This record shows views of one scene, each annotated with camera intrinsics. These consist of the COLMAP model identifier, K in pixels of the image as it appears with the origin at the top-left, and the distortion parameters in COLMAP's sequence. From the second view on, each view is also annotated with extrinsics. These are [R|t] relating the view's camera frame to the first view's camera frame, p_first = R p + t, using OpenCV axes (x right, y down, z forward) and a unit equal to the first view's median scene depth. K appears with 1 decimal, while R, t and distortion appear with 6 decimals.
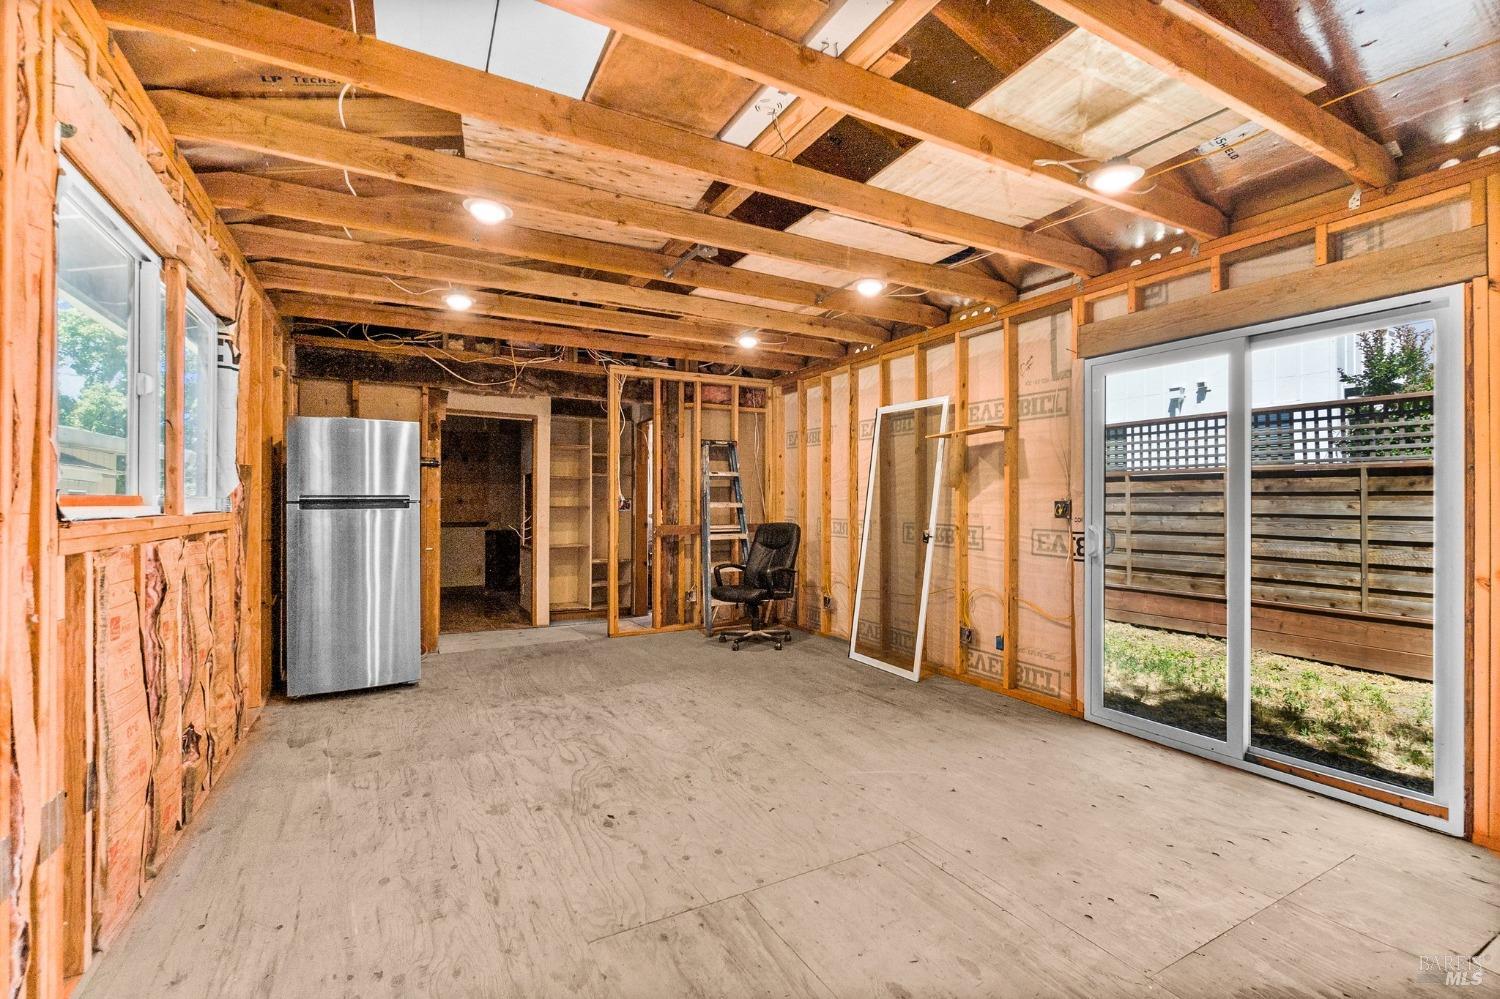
lens RADIAL K [[663.1, 0, 759.7], [0, 663.1, 501.7], [0, 0, 1]] dist [-0.002554, -0.000075]
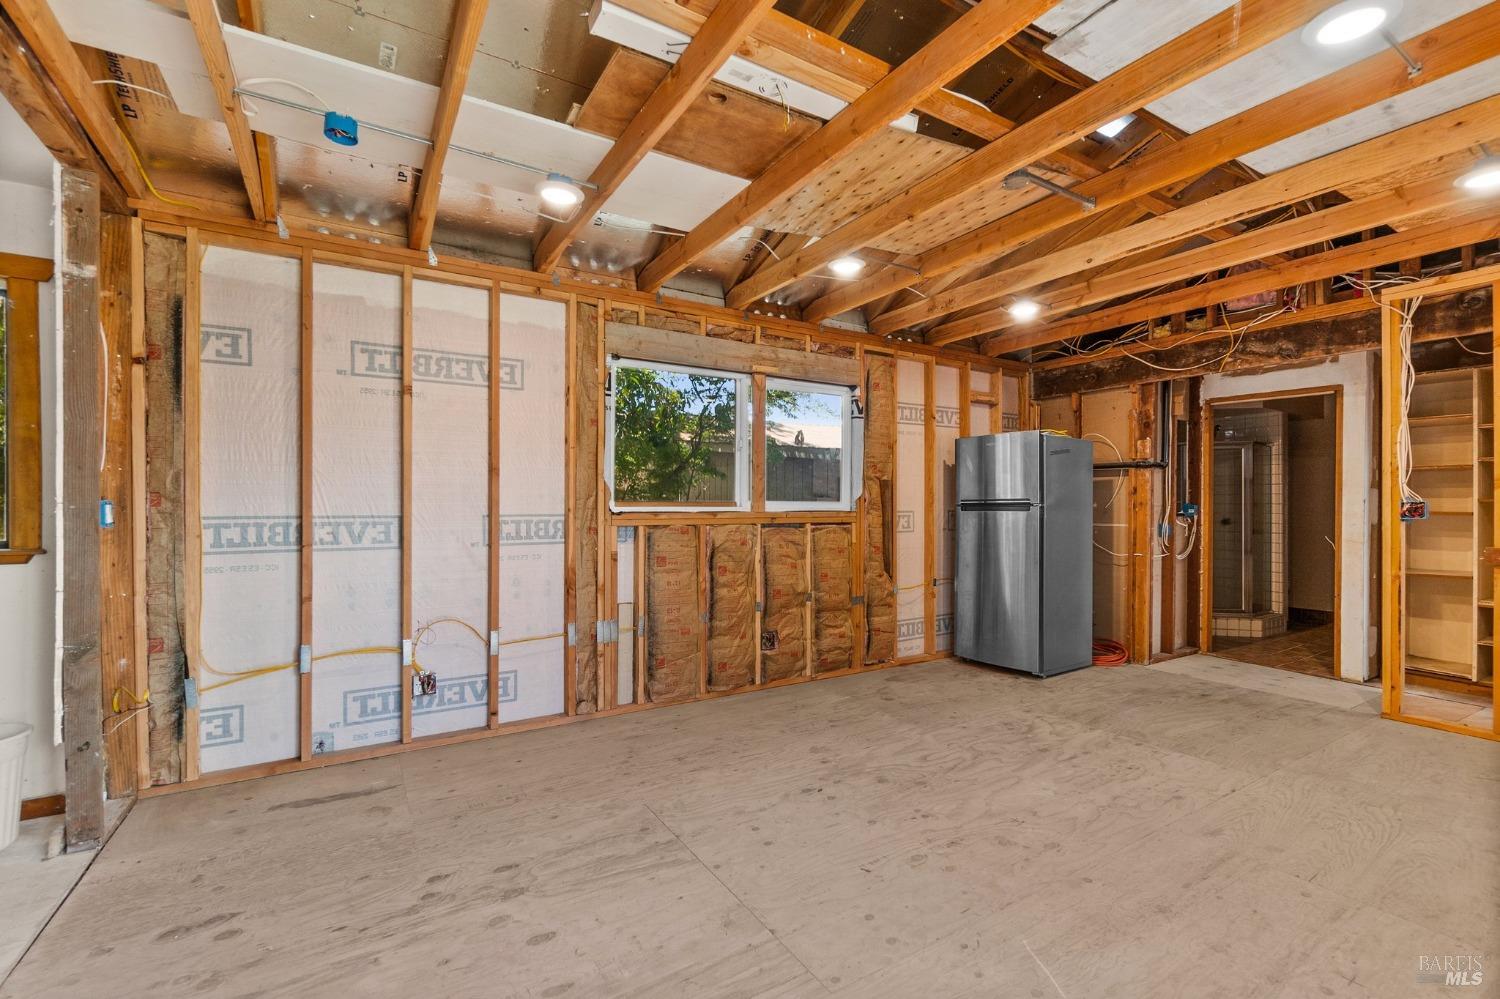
lens RADIAL K [[663.1, 0, 759.7], [0, 663.1, 501.7], [0, 0, 1]] dist [-0.002554, -0.000075]
pose [[0.045507, -0.008809, -0.998925, 0.601642], [-0.000110, 0.999961, -0.008823, 0.005513], [0.998964, 0.000512, 0.045505, 0.585995]]
